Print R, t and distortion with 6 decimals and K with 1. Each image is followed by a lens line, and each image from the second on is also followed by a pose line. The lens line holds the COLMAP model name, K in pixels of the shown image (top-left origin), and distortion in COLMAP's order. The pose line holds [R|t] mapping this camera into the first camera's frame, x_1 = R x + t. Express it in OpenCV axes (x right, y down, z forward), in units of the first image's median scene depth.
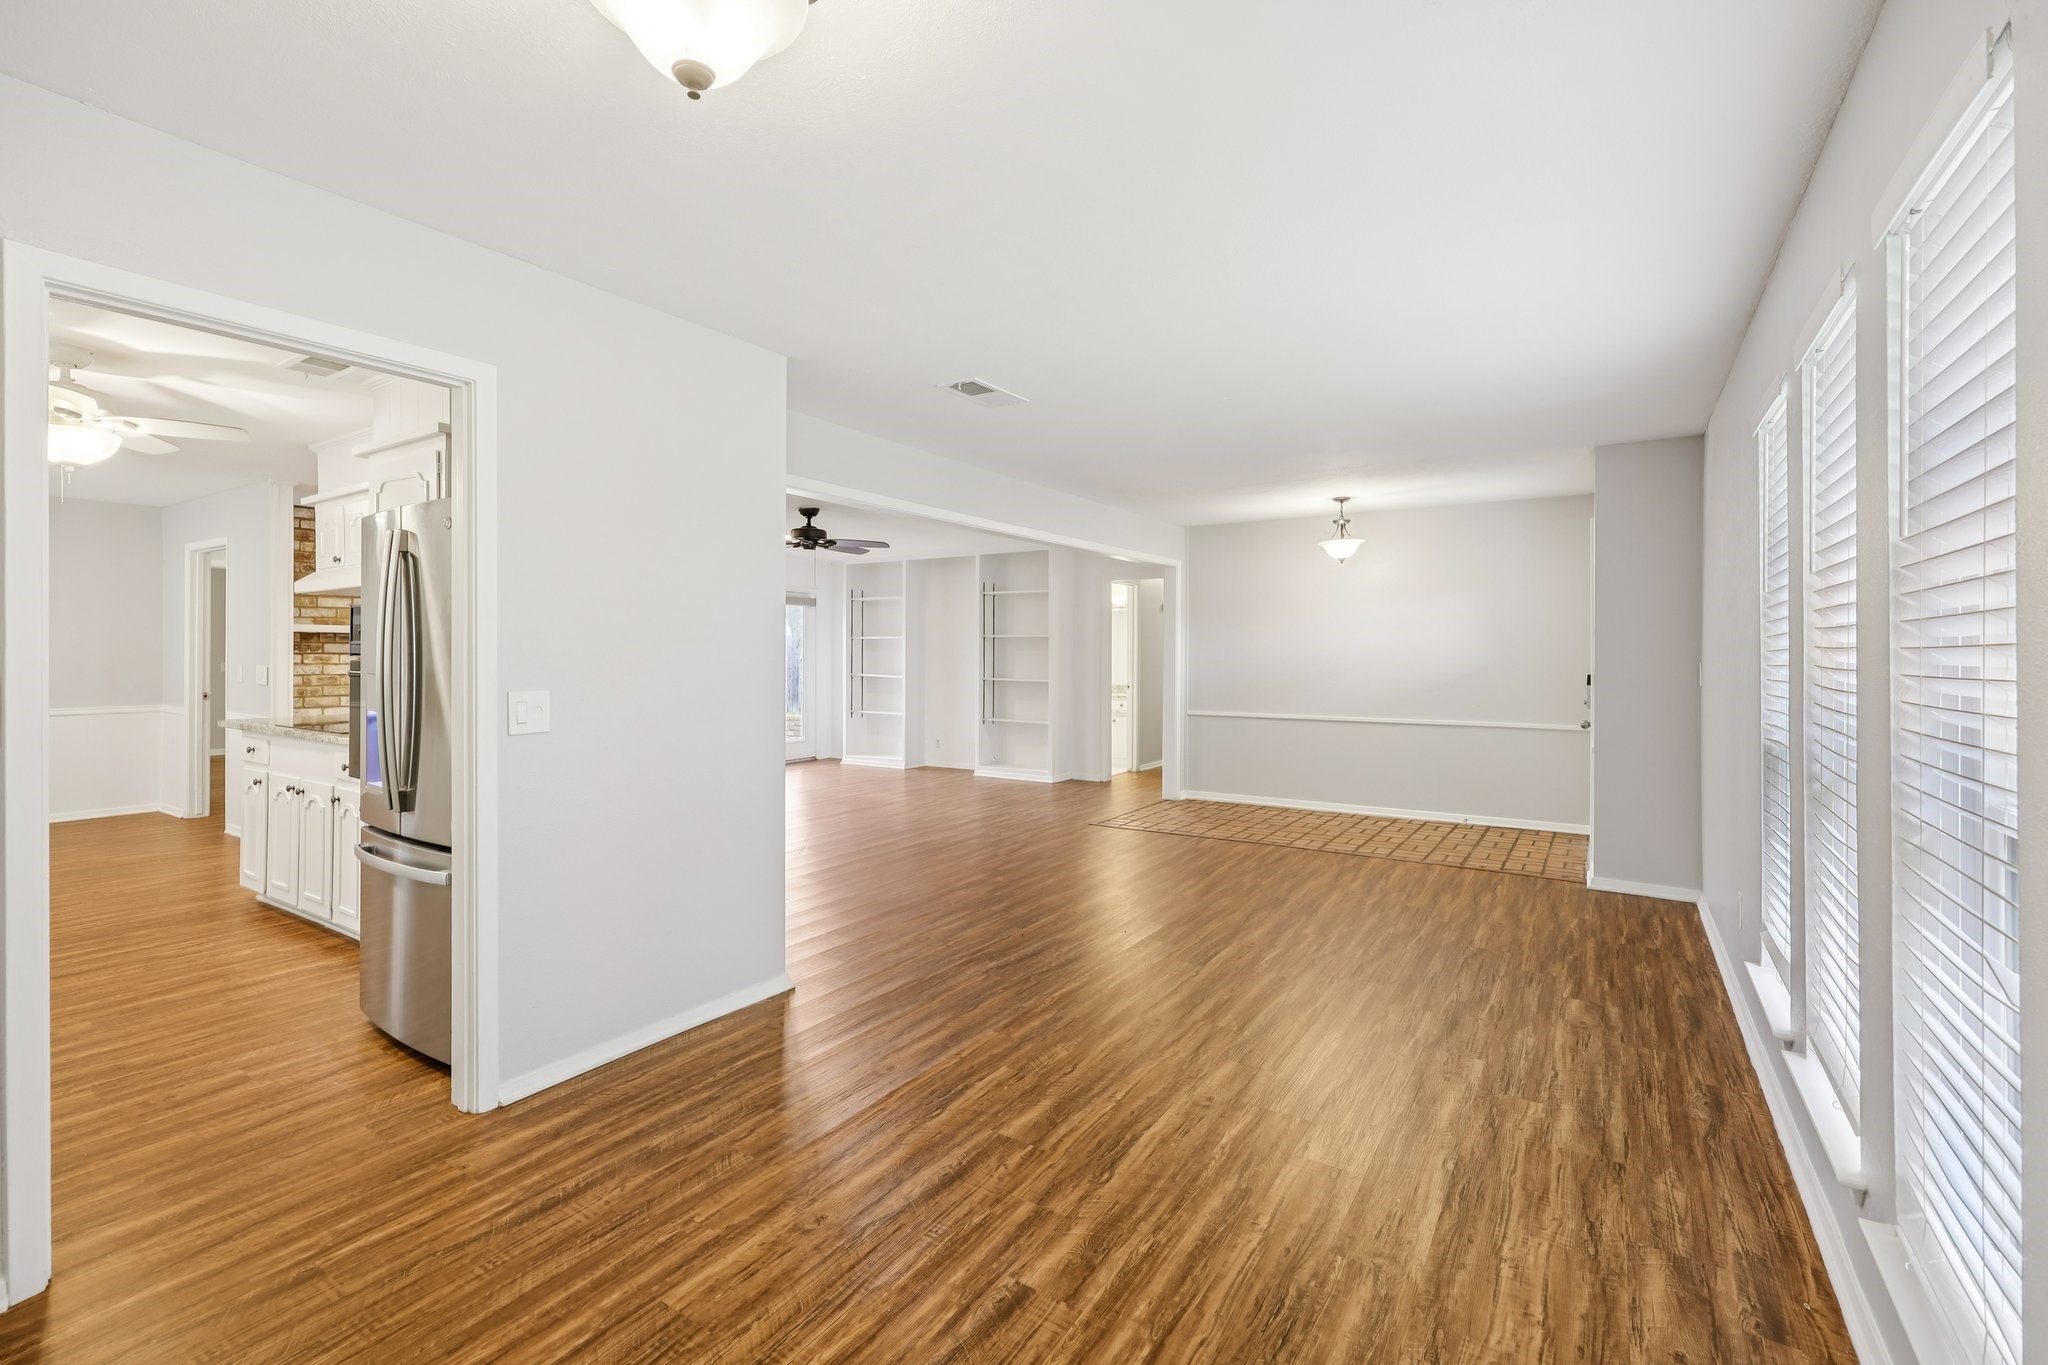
lens RADIAL K [[888.8, 0, 1021.6], [0, 888.8, 658.9], [0, 0, 1]] dist [0.002717, -0.000658]
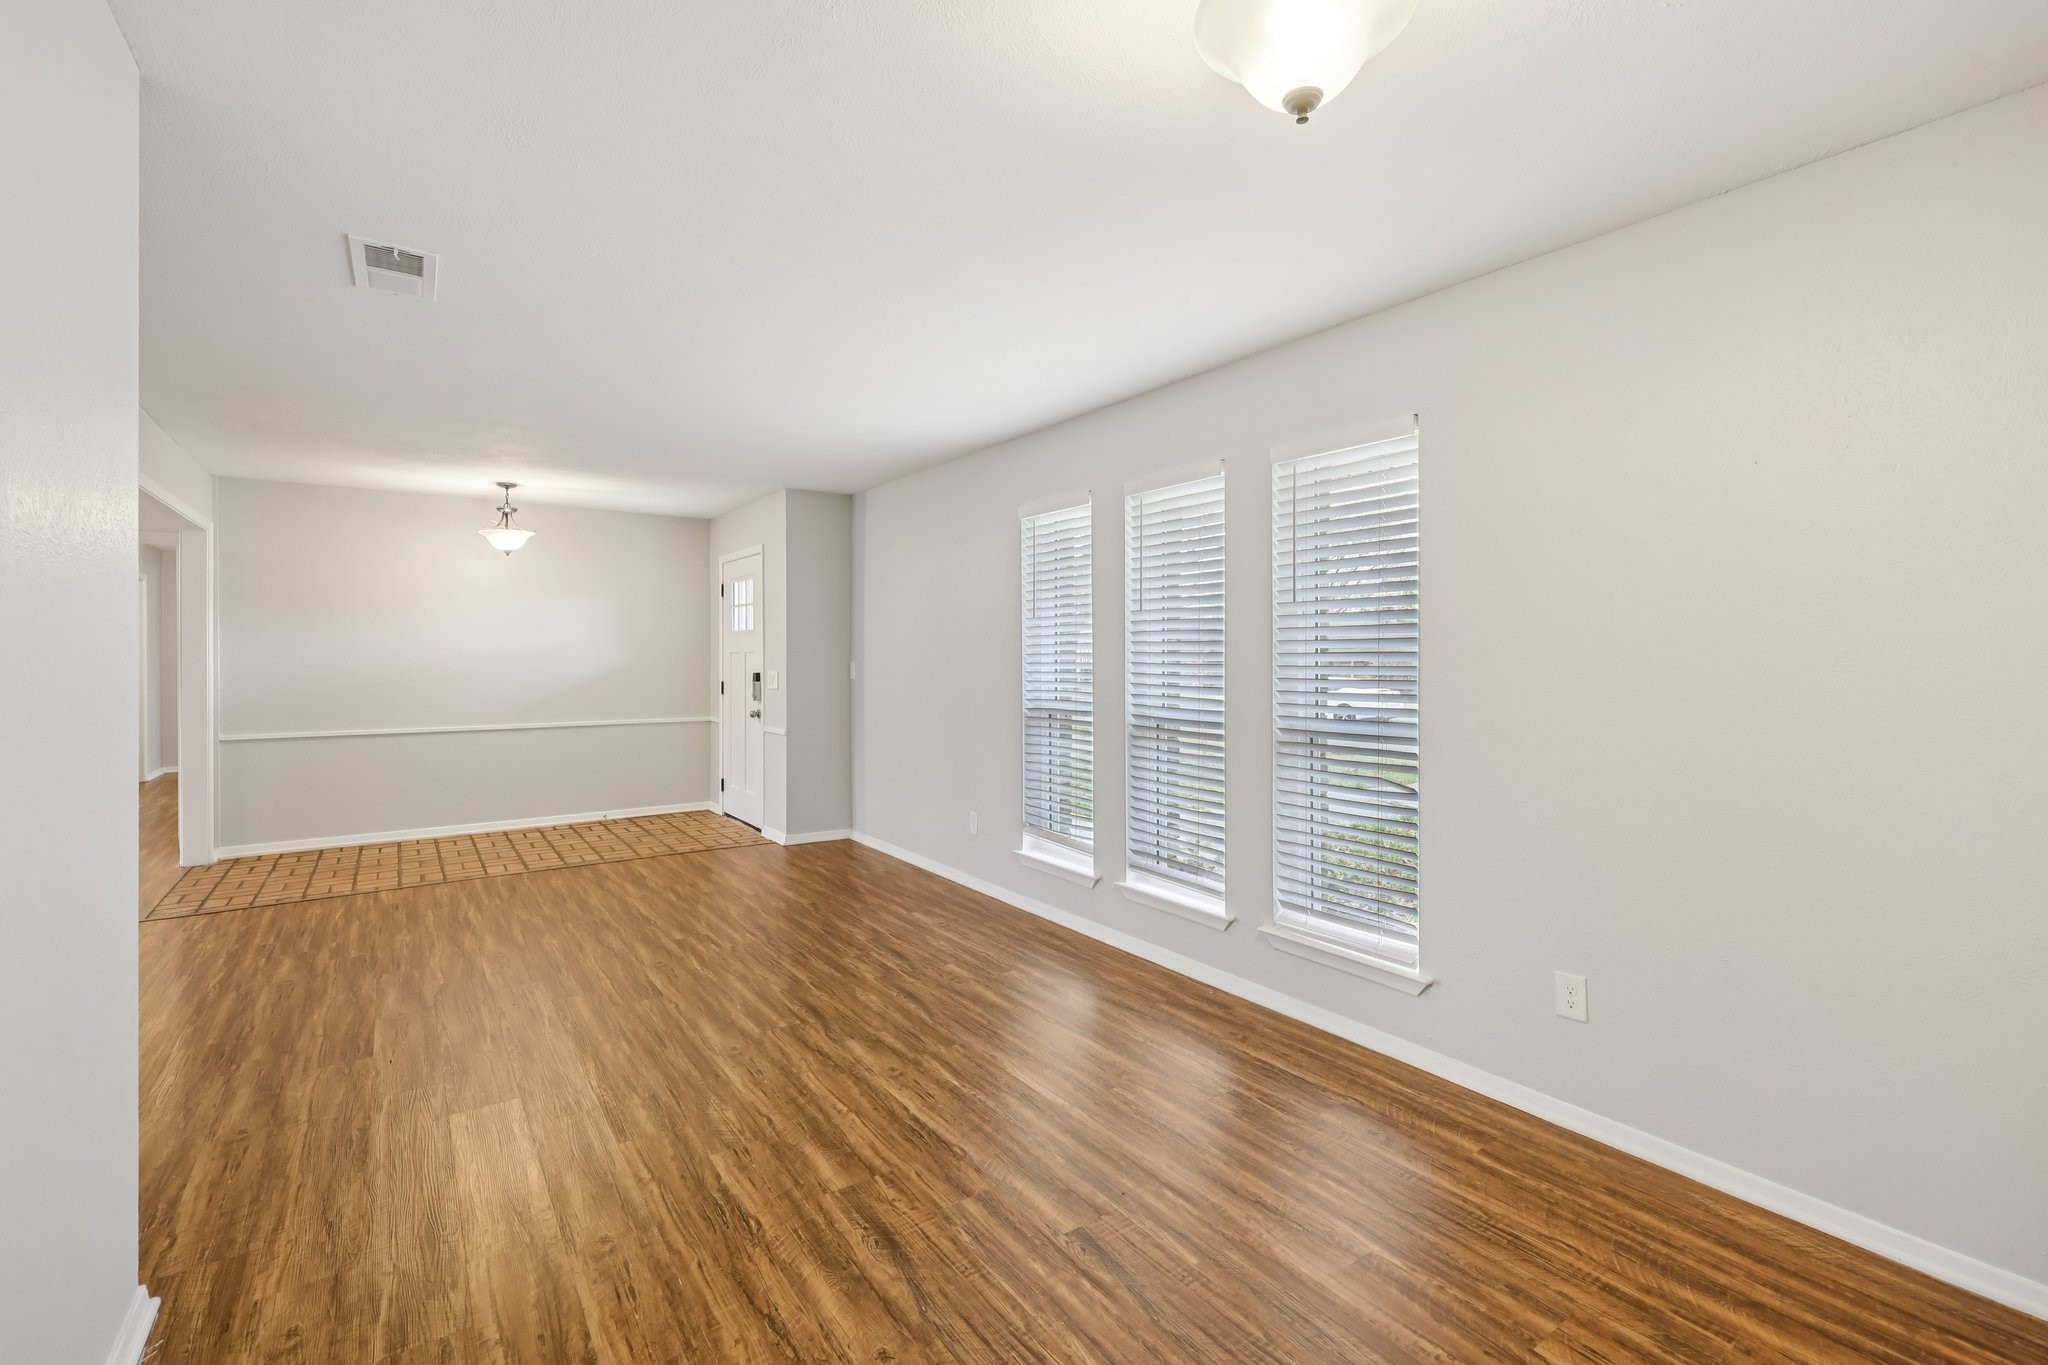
lens RADIAL K [[888.8, 0, 1015.6], [0, 888.8, 663.8], [0, 0, 1]] dist [0.002717, -0.000658]
pose [[0.374462, -0.009750, 0.927191, -0.713336], [0.005393, 0.999951, 0.008337, -0.003502], [-0.927227, 0.001879, 0.374496, 0.450829]]
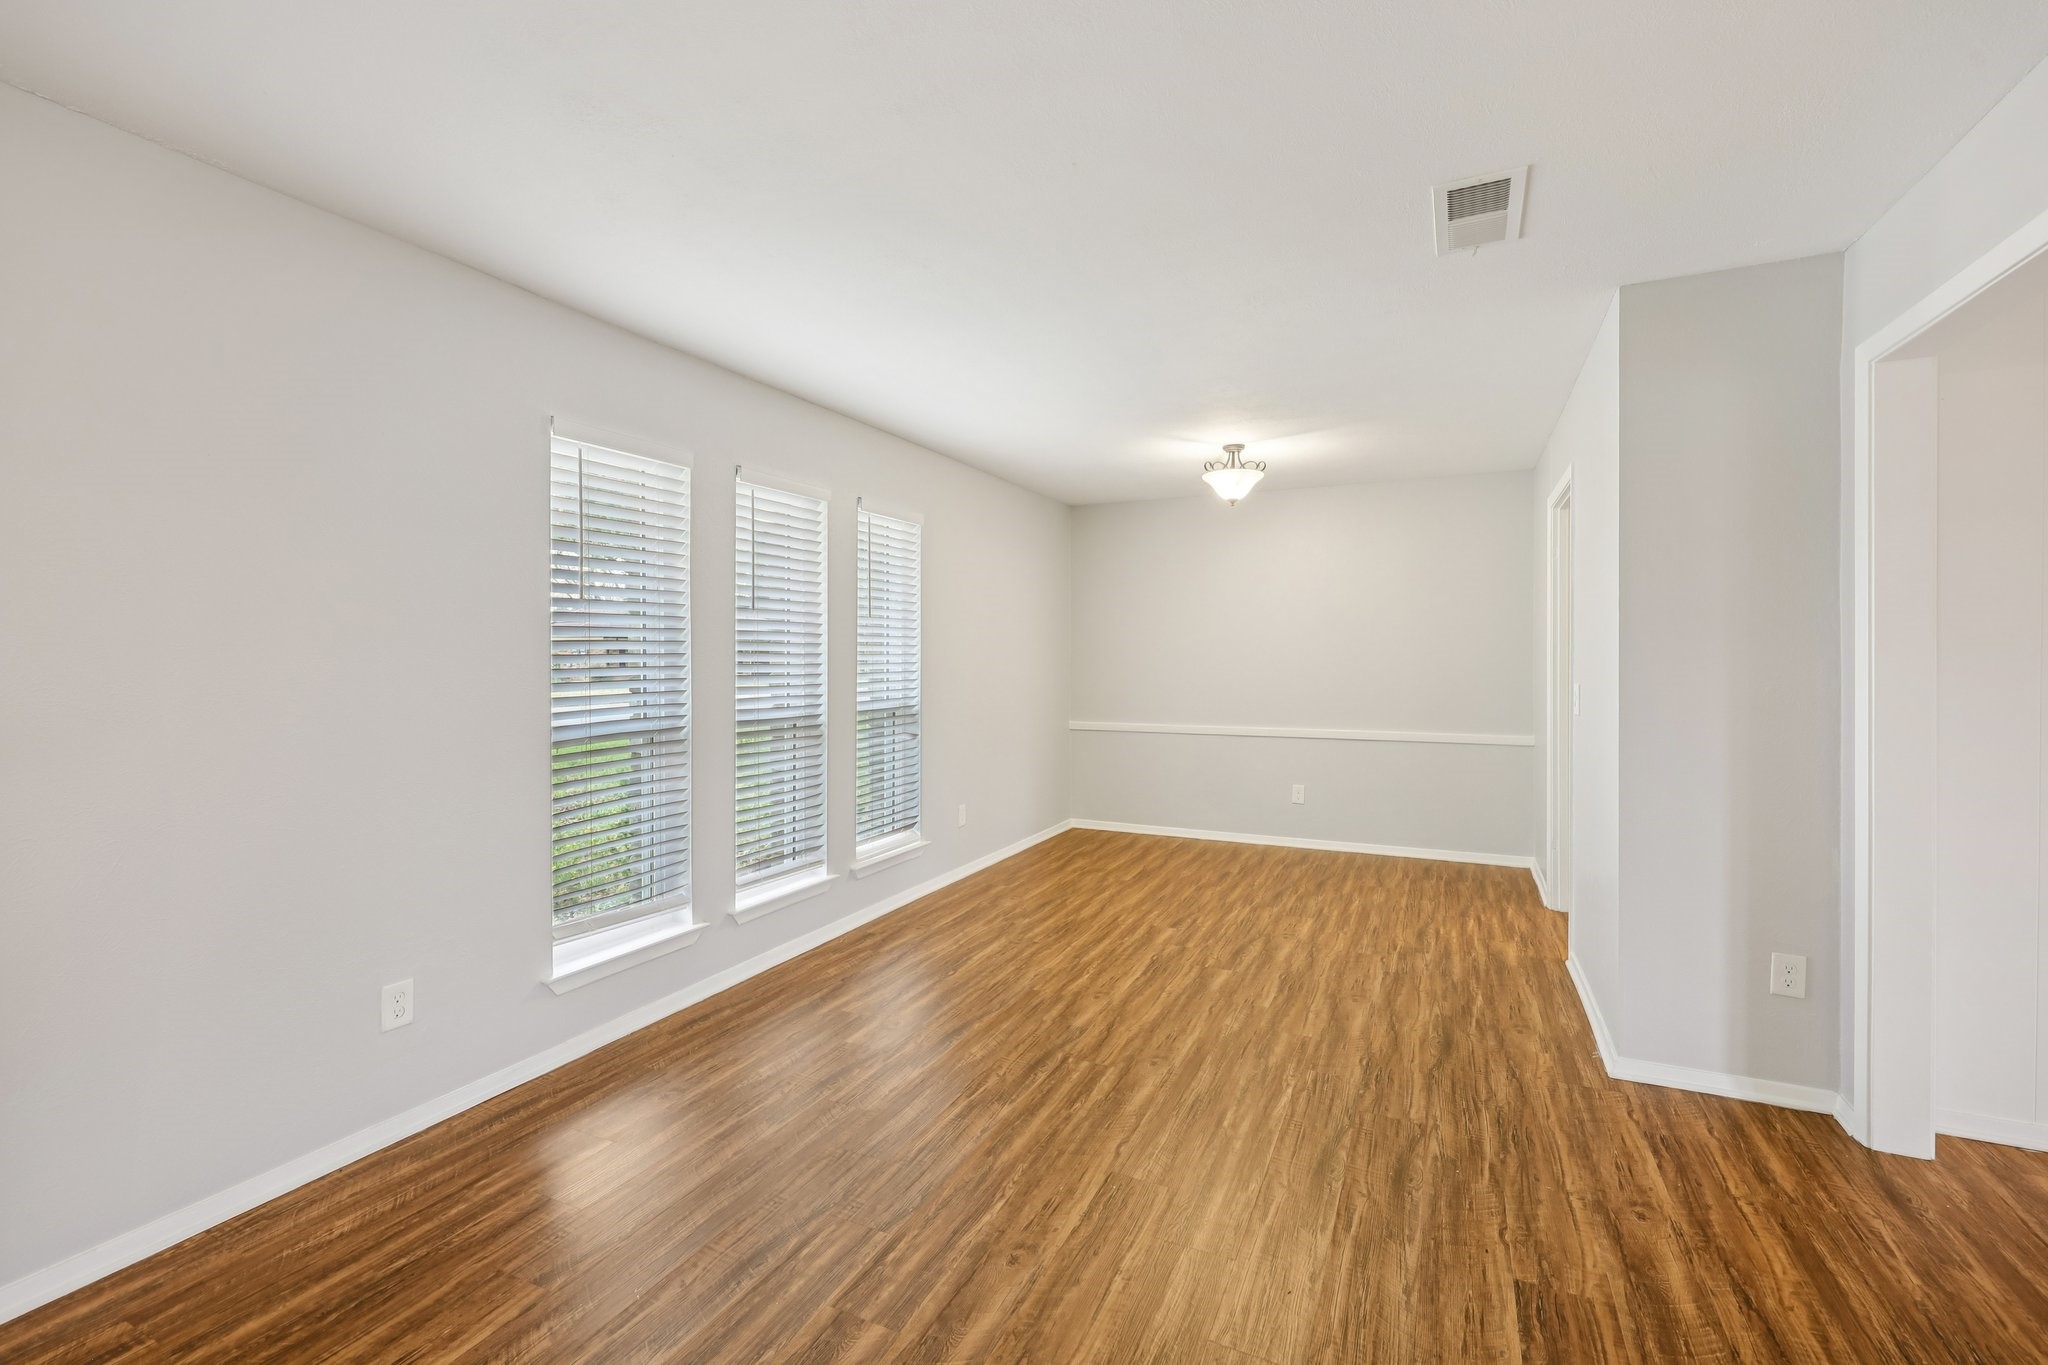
lens RADIAL K [[888.8, 0, 1028.0], [0, 888.8, 664.5], [0, 0, 1]] dist [0.002717, -0.000658]
pose [[-0.990655, 0.001671, -0.136378, 0.481919], [-0.000712, 0.999848, 0.017425, -0.018021], [0.136387, 0.017359, -0.990504, 2.239055]]
